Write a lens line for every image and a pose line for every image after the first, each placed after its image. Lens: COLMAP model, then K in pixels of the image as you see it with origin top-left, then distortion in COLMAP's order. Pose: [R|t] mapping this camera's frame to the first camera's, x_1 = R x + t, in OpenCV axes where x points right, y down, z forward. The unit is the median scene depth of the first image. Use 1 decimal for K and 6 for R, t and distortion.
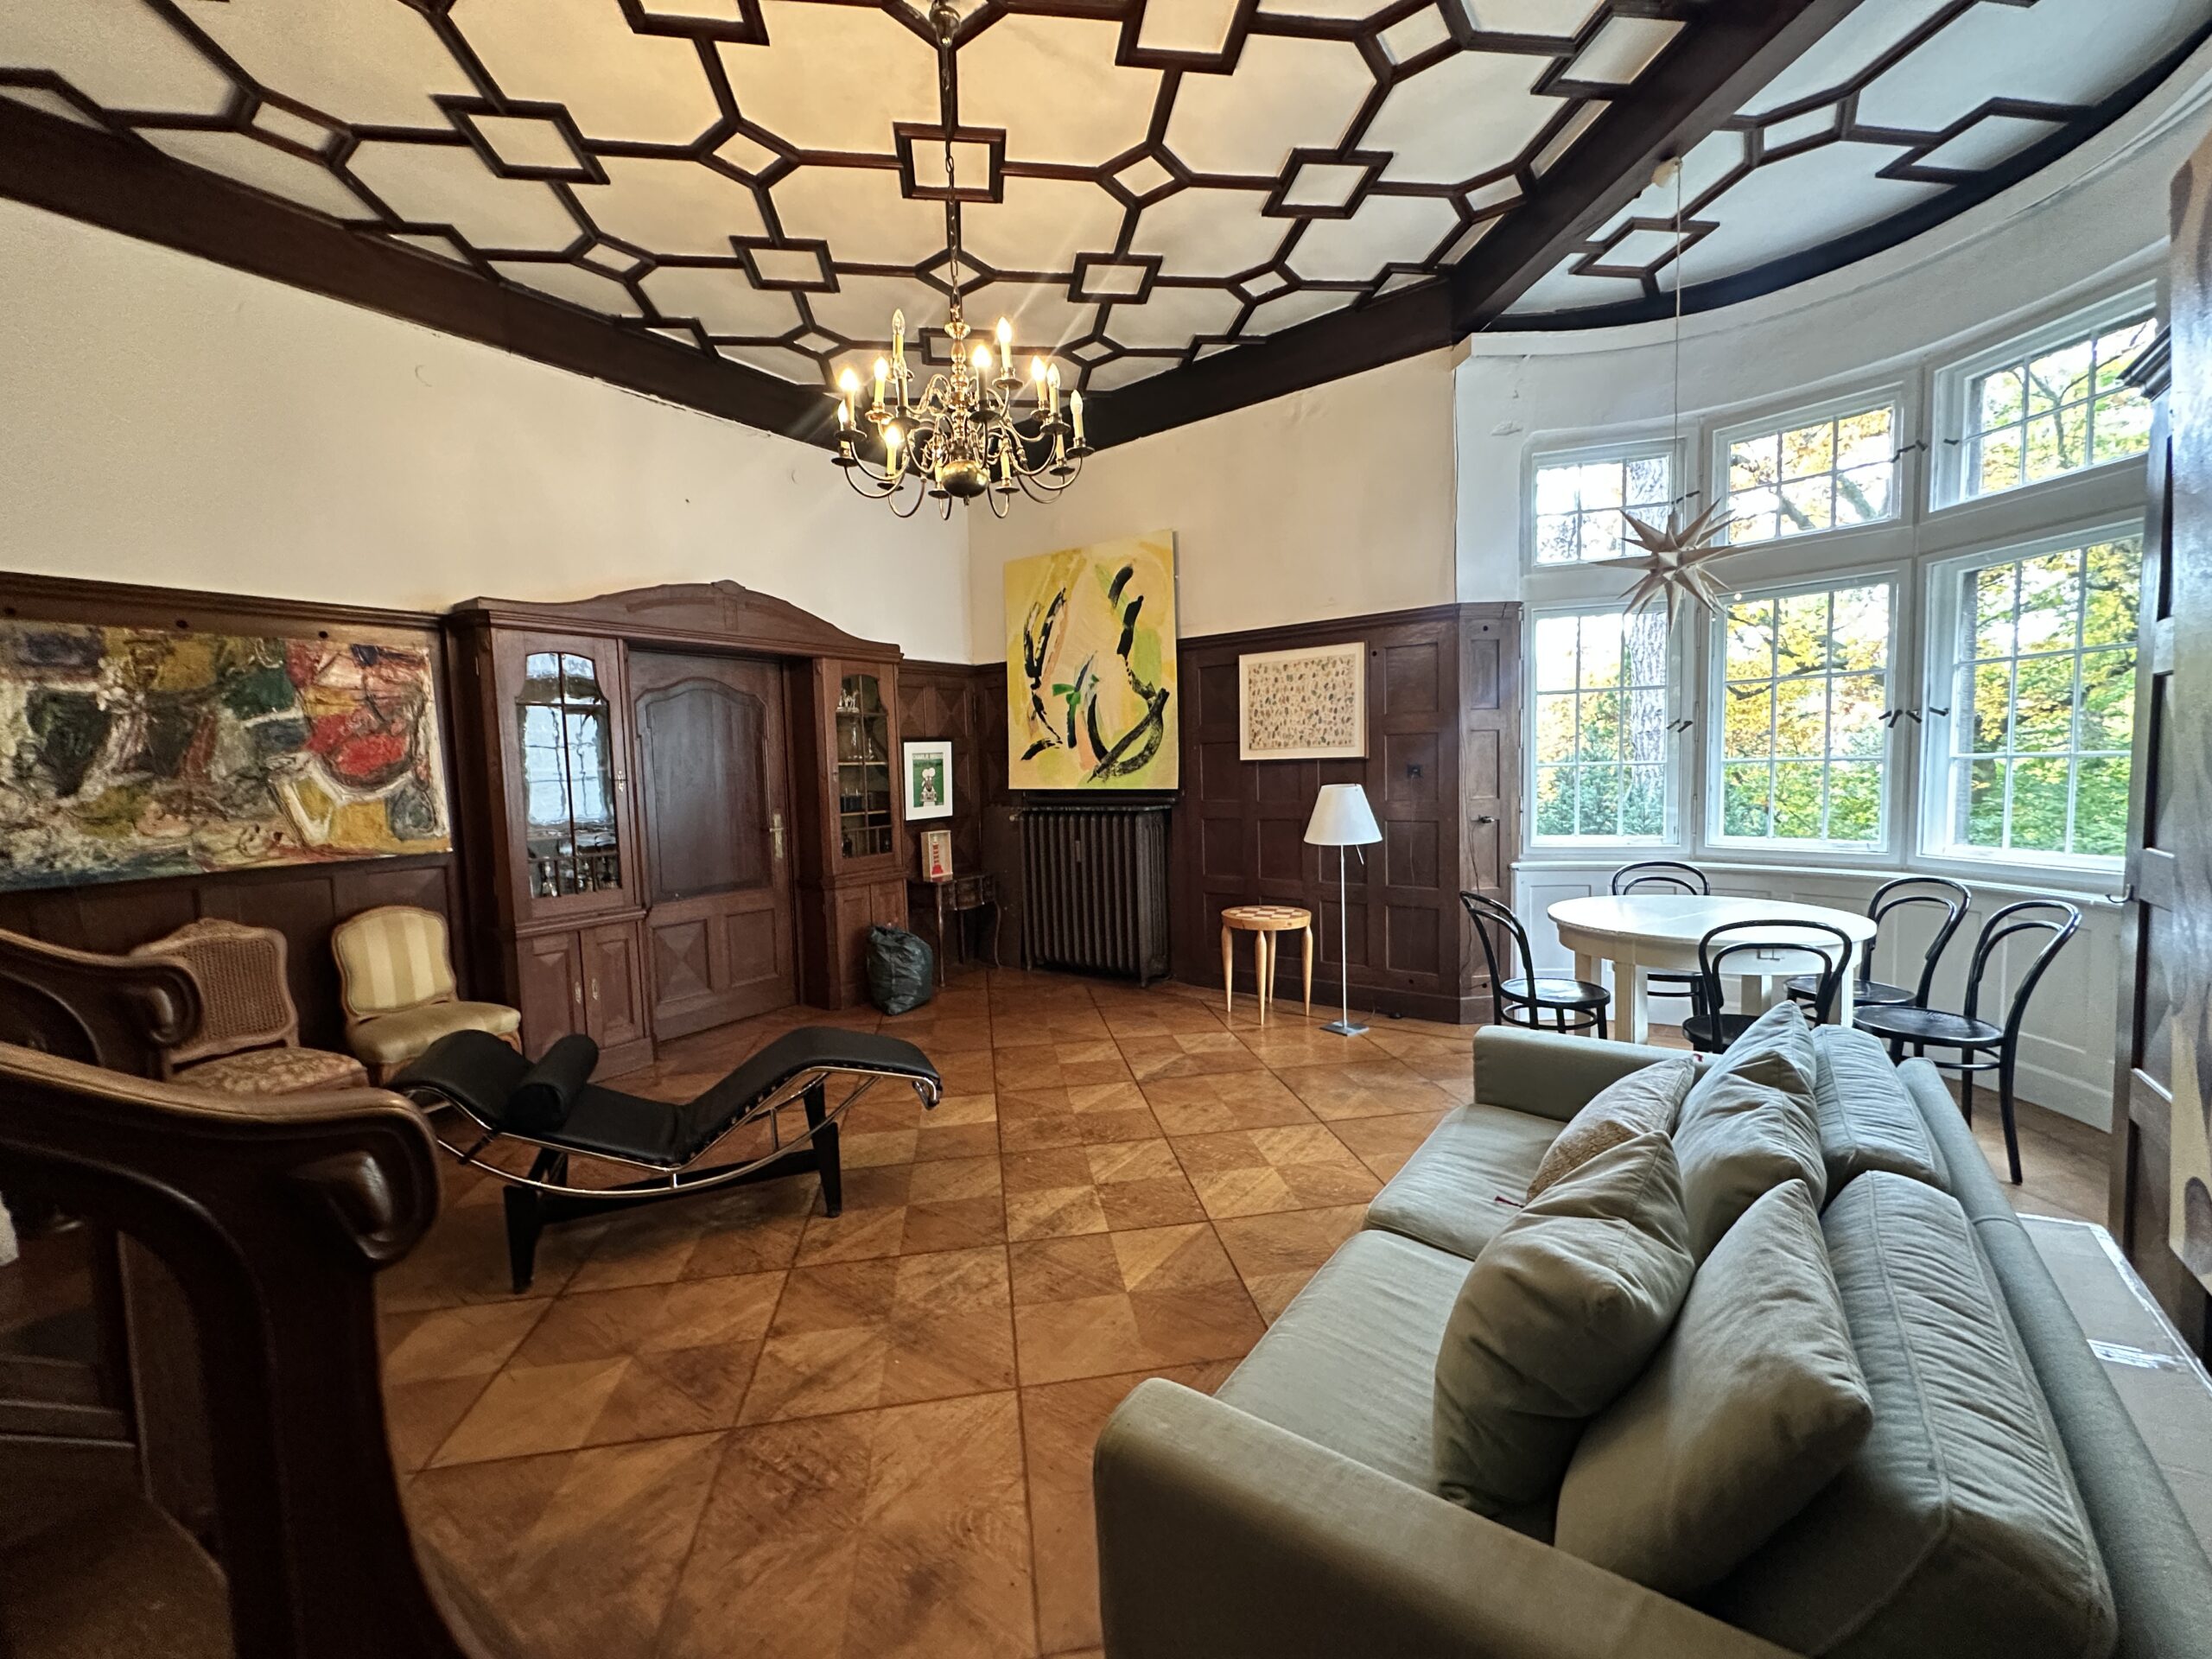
lens RADIAL K [[879.4, 0, 1110.0], [0, 879.4, 829.8], [0, 0, 1]] dist [-0.004371, -0.000059]
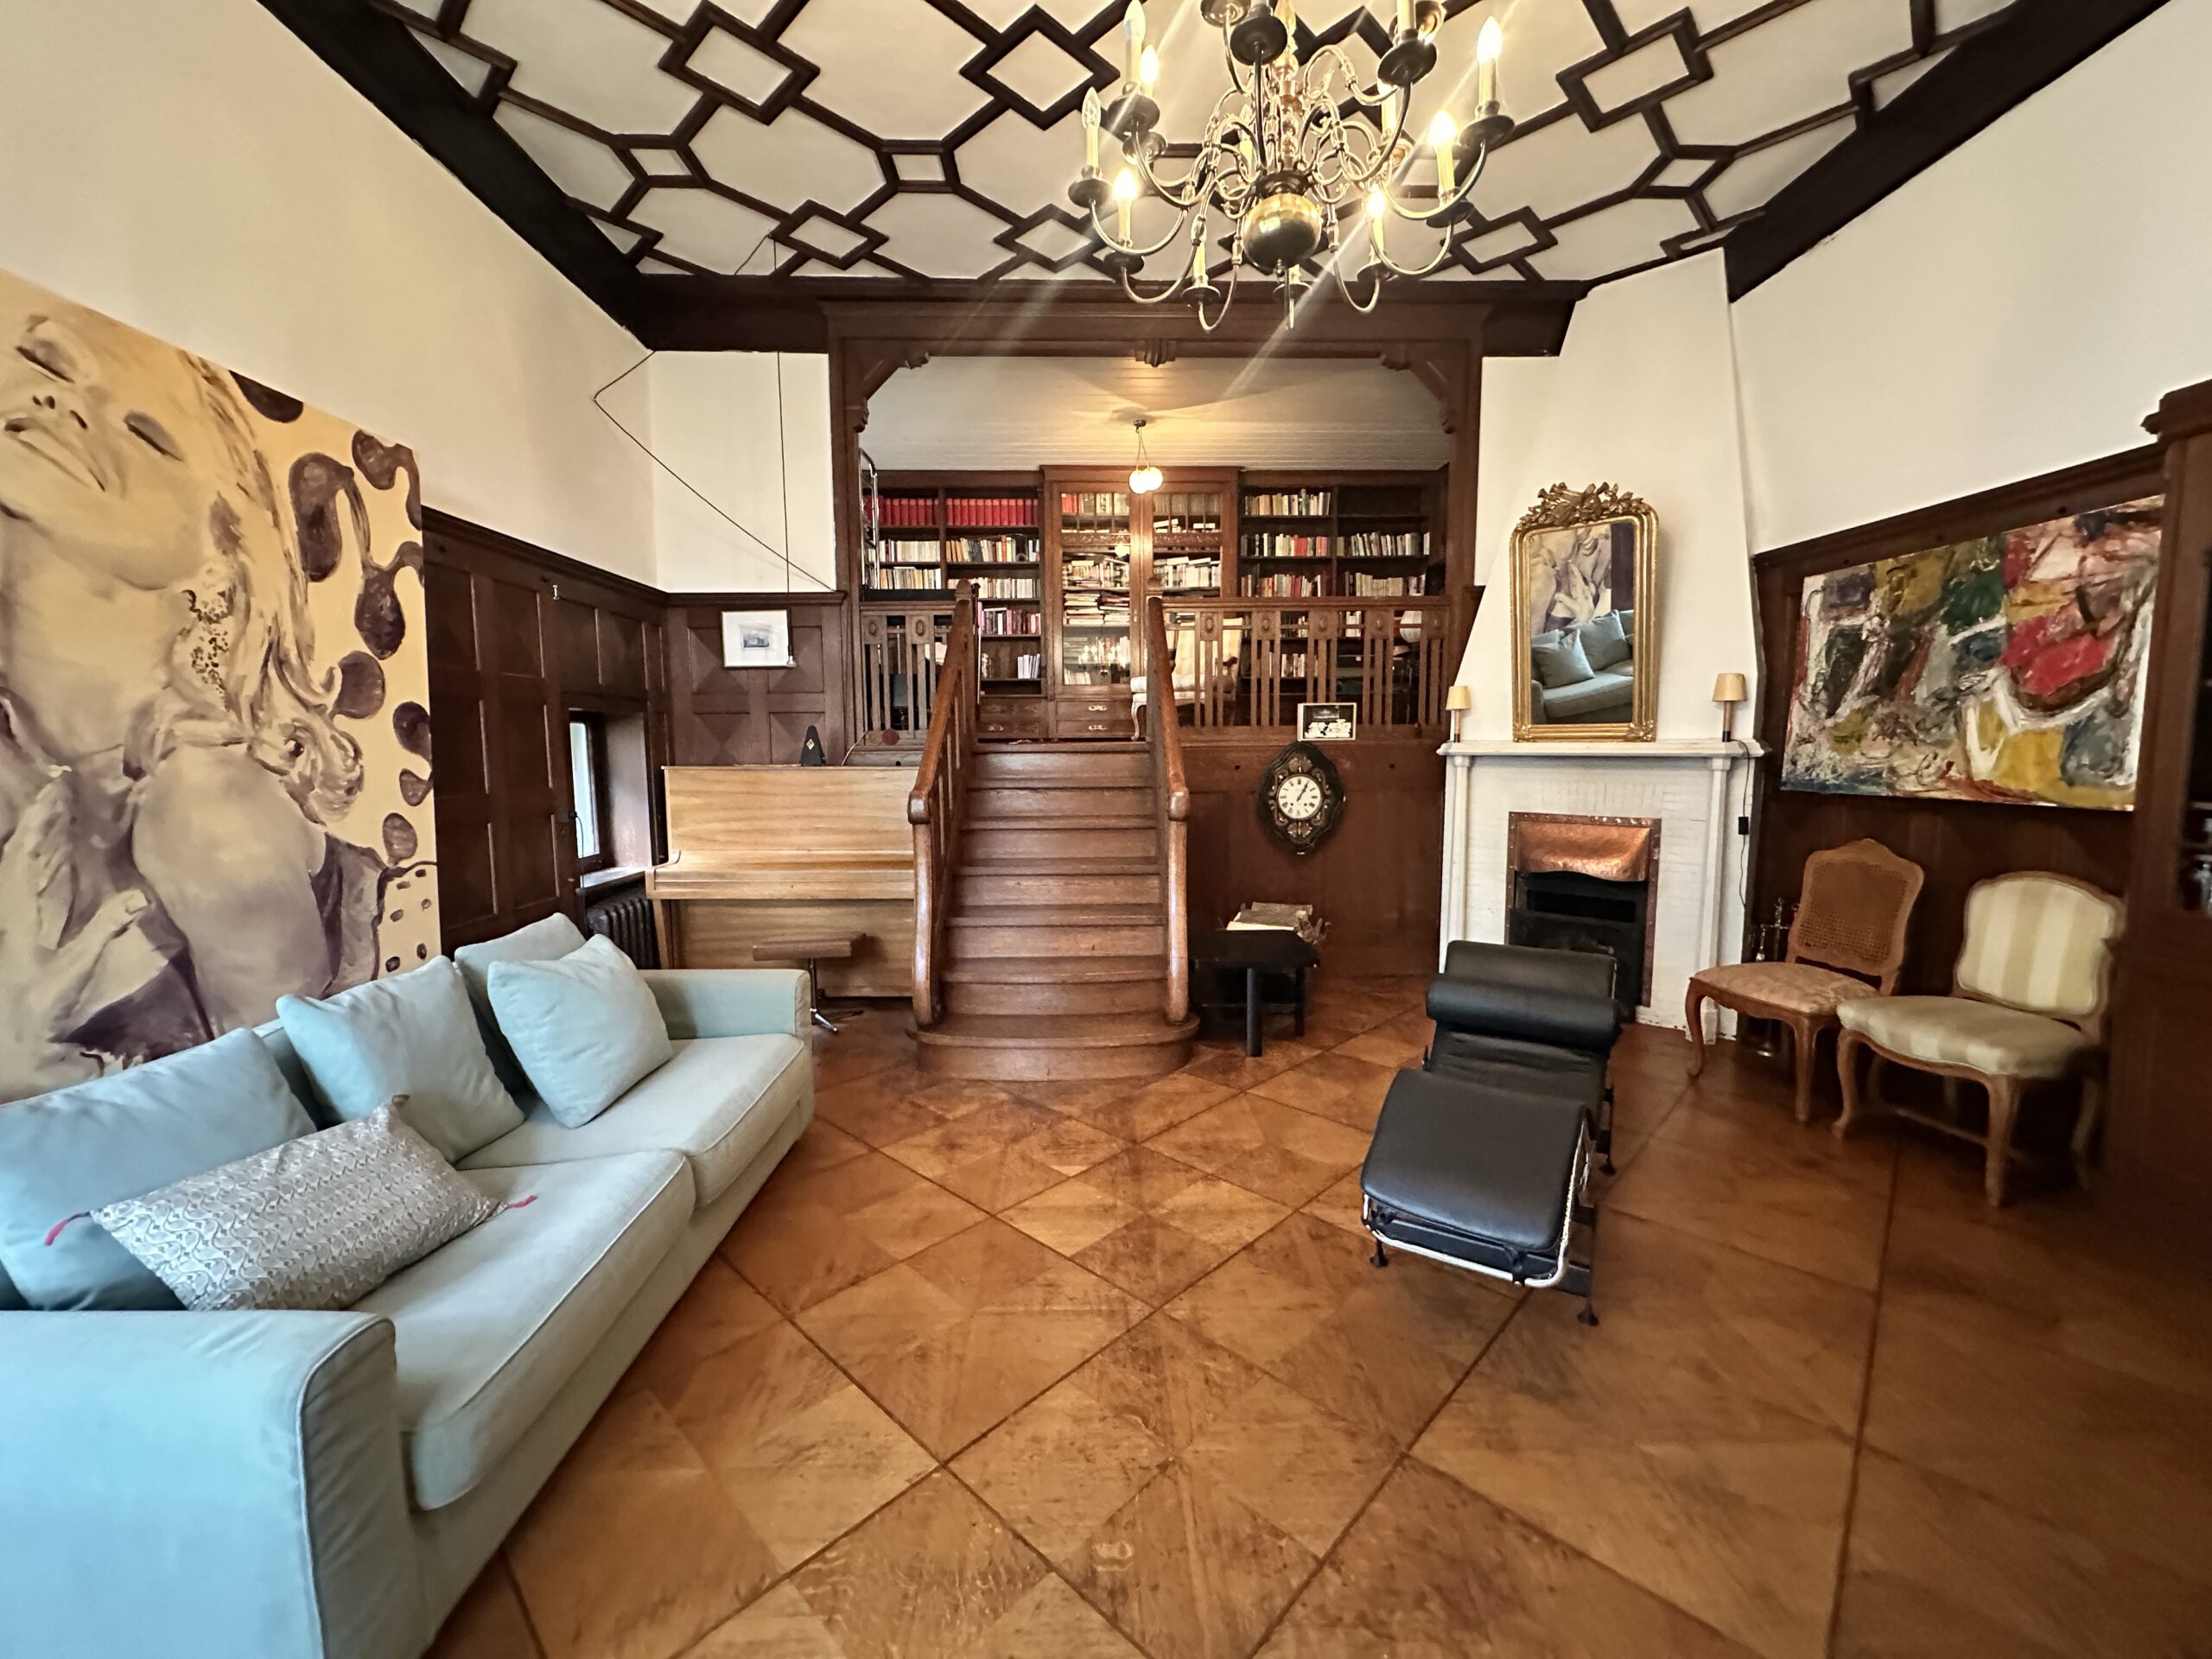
lens RADIAL K [[879.4, 0, 1106.1], [0, 879.4, 830.1], [0, 0, 1]] dist [-0.004371, -0.000059]
pose [[-0.797671, 0.096408, -0.595337, 0.268749], [-0.012890, 0.984190, 0.176649, -0.073209], [0.602955, 0.148581, -0.783817, 1.169722]]
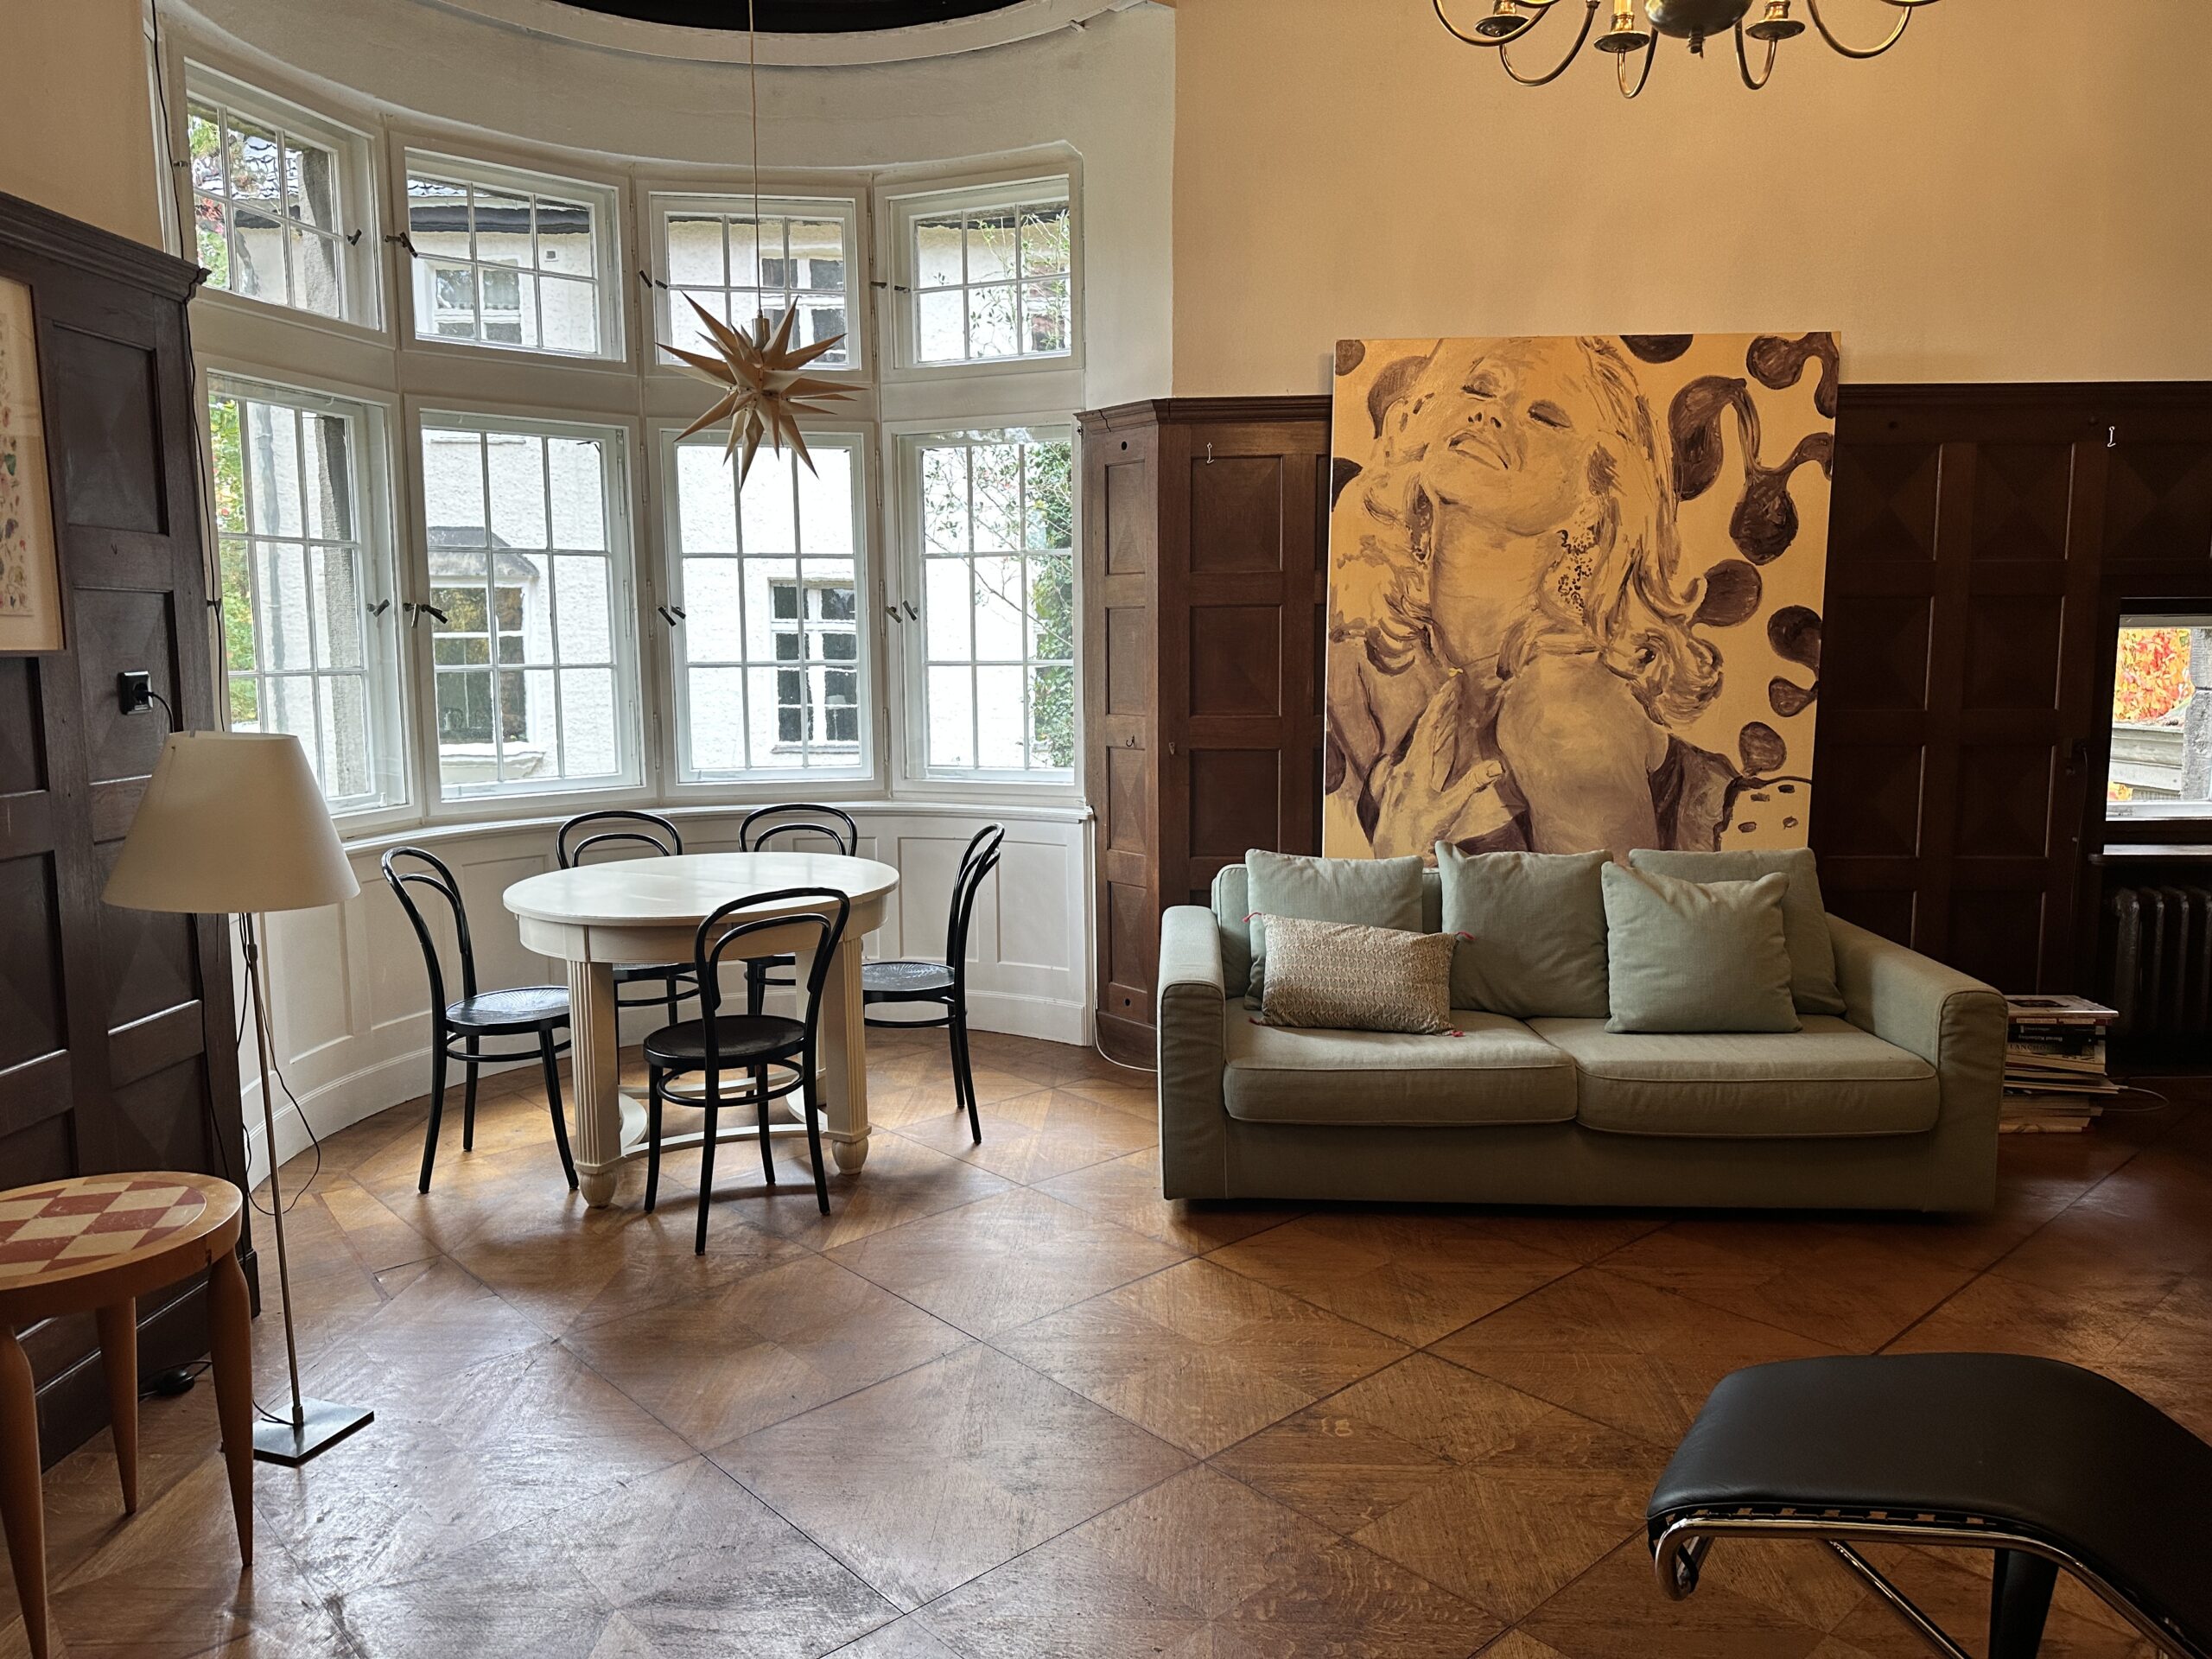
lens RADIAL K [[1539.1, 0, 1113.8], [0, 1539.1, 816.8], [0, 0, 1]] dist [0.061557, -0.080310]
pose [[-0.548668, -0.062093, 0.833731, -0.541592], [0.085190, 0.987895, 0.129637, -0.083253], [-0.831688, 0.142153, -0.536737, 1.377993]]
